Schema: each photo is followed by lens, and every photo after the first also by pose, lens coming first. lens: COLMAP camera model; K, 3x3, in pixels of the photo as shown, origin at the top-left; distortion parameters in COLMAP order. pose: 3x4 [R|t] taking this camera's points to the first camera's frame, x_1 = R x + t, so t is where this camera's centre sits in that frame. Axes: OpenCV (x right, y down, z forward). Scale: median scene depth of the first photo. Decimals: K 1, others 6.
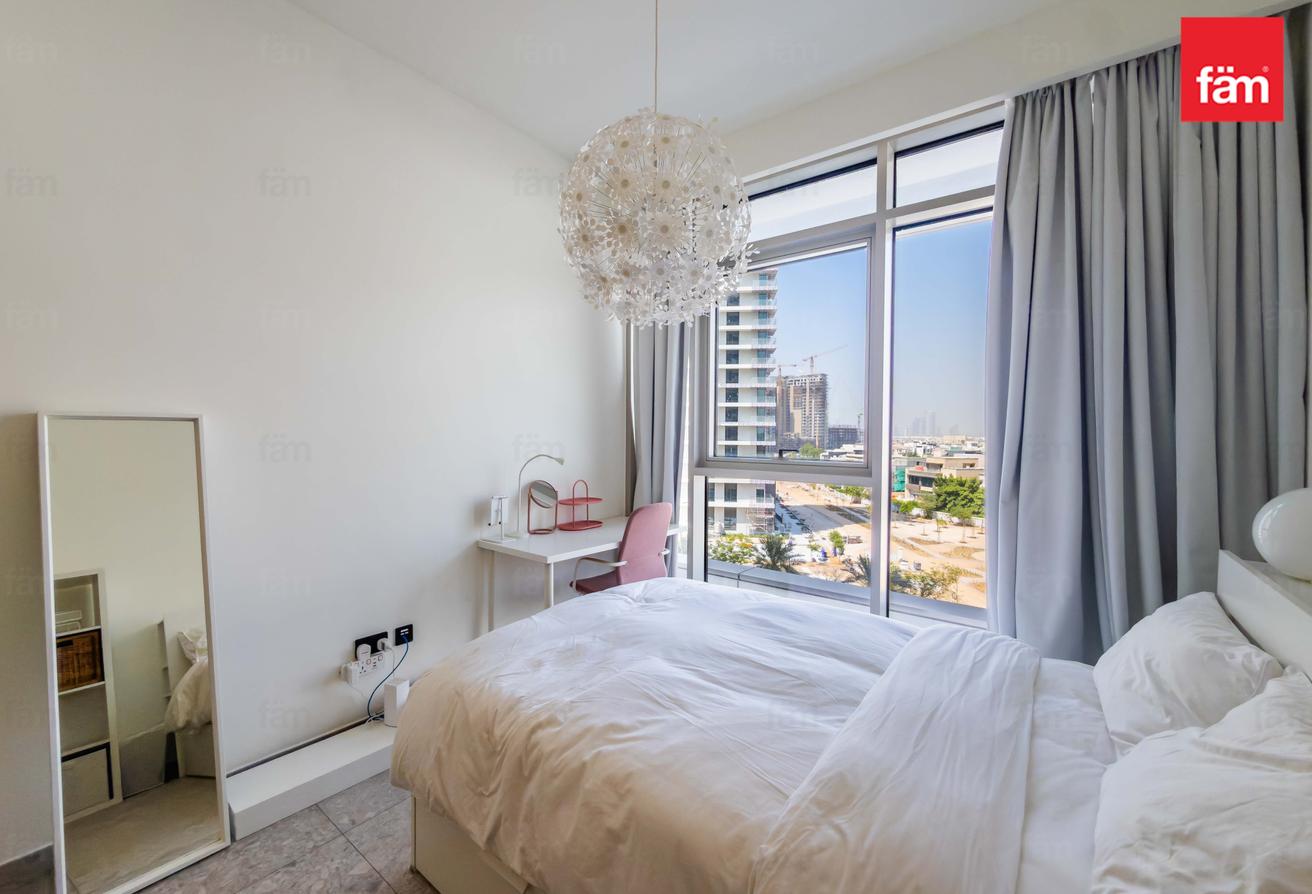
lens RADIAL K [[525.5, 0, 657.6], [0, 525.5, 447.4], [0, 0, 1]] dist [-0.011484, -0.000107]
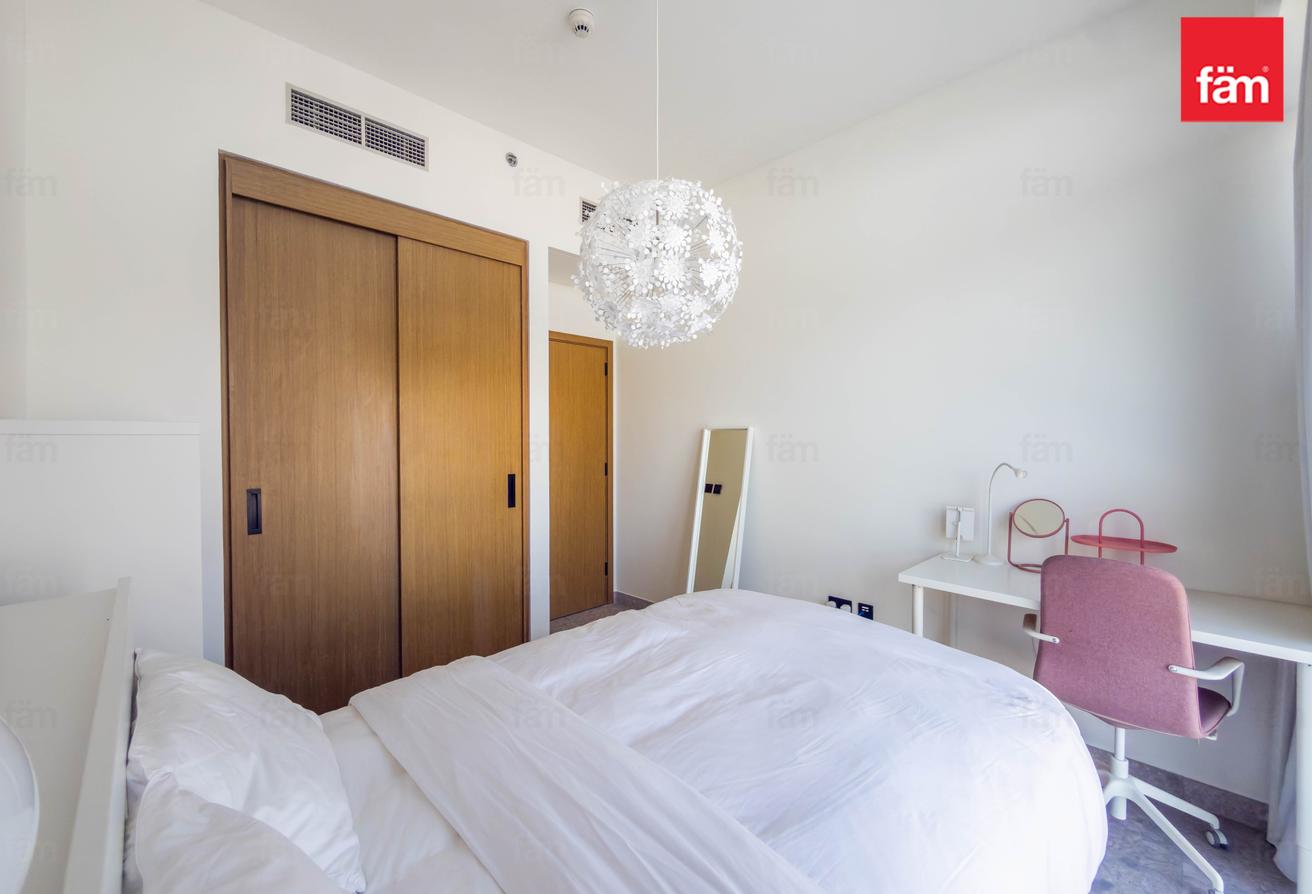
lens RADIAL K [[525.5, 0, 657.6], [0, 525.5, 447.4], [0, 0, 1]] dist [-0.011484, -0.000107]
pose [[-0.136591, 0.013949, -0.990529, 1.080545], [-0.031210, 0.999344, 0.018377, -0.013047], [0.990136, 0.033424, -0.136066, 1.054662]]
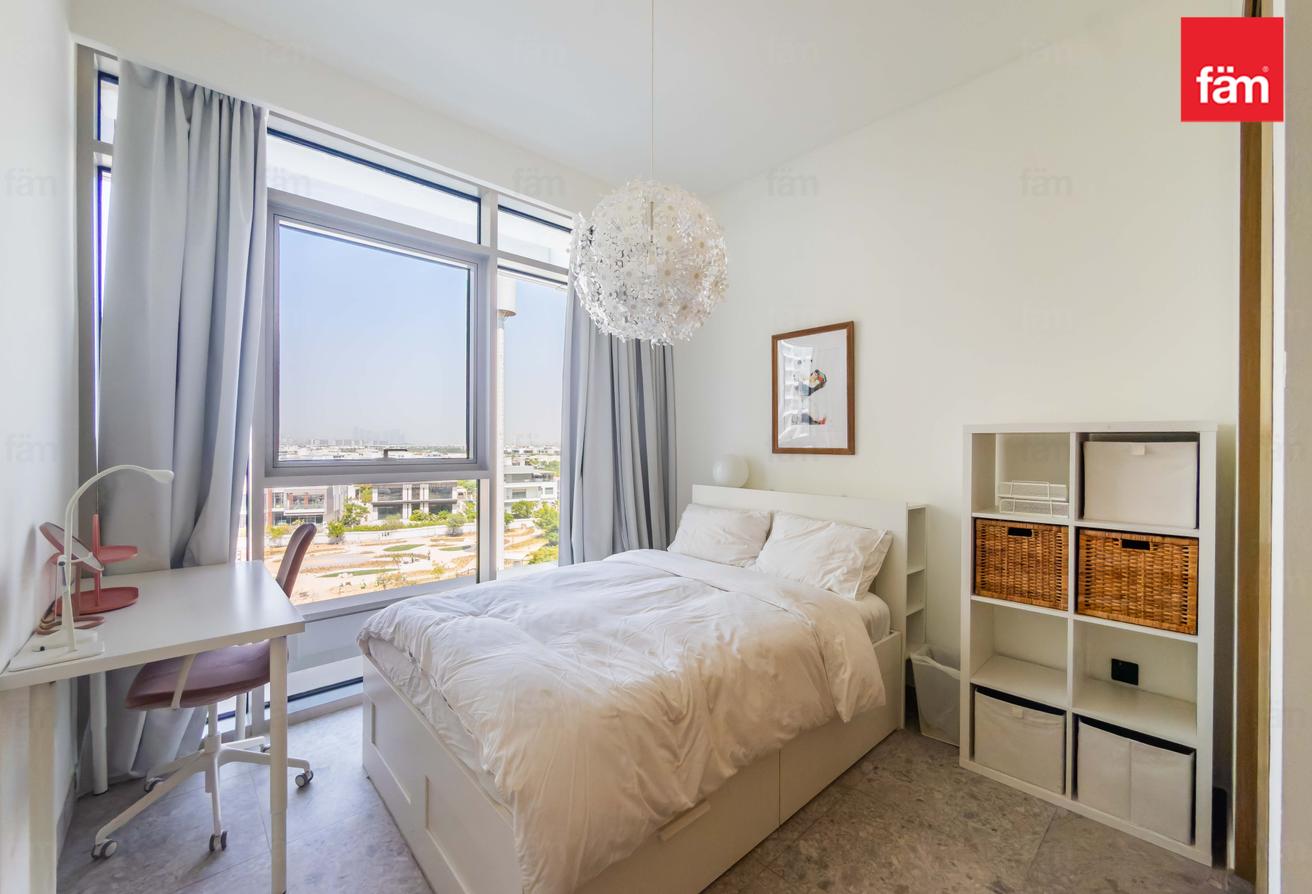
lens RADIAL K [[525.5, 0, 657.6], [0, 525.5, 447.4], [0, 0, 1]] dist [-0.011484, -0.000107]
pose [[0.160430, -0.010226, 0.986994, -1.131829], [0.023057, 0.999712, 0.006610, 0.010920], [-0.986778, 0.021697, 0.160620, 0.710450]]
